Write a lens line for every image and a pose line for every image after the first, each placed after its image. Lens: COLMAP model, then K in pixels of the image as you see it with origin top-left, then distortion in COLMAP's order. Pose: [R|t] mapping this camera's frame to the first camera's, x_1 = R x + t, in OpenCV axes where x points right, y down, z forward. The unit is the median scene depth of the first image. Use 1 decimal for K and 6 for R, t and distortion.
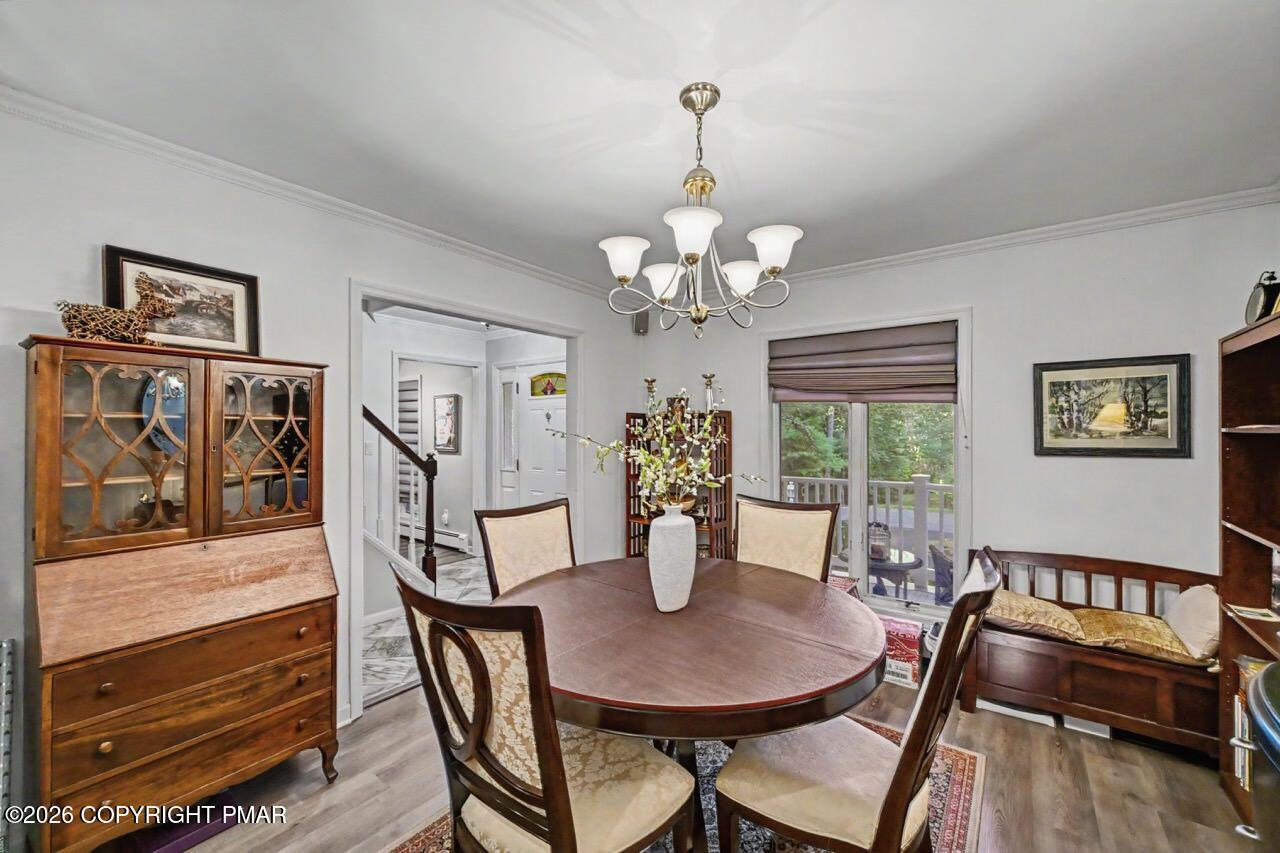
lens RADIAL K [[503.5, 0, 648.7], [0, 503.5, 429.5], [0, 0, 1]] dist [-0.001928, -0.000682]
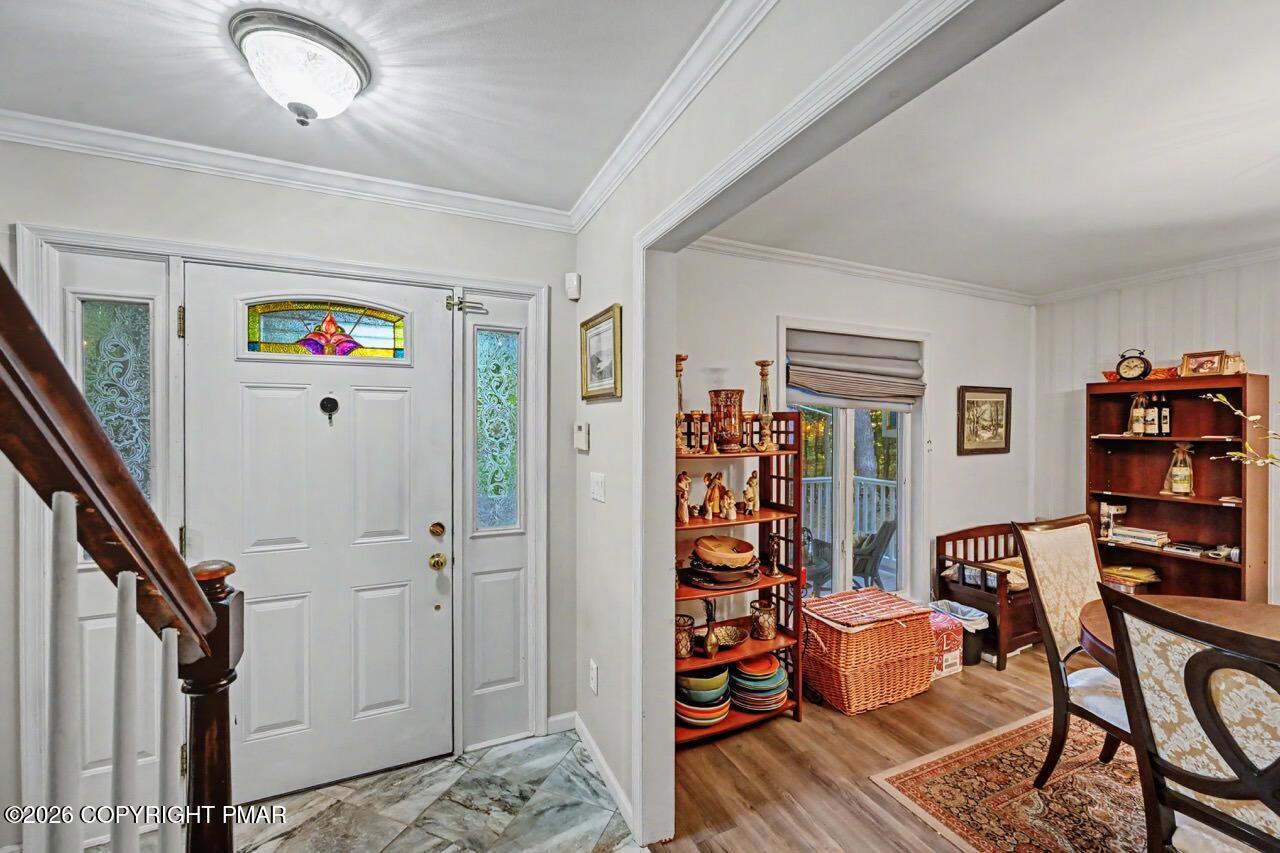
lens RADIAL K [[503.5, 0, 636.6], [0, 503.5, 431.0], [0, 0, 1]] dist [-0.001928, -0.000682]
pose [[0.500004, -0.005036, 0.866009, -0.780837], [-0.004186, 0.999957, 0.008232, -0.019480], [-0.866013, -0.007741, 0.499961, 1.067022]]
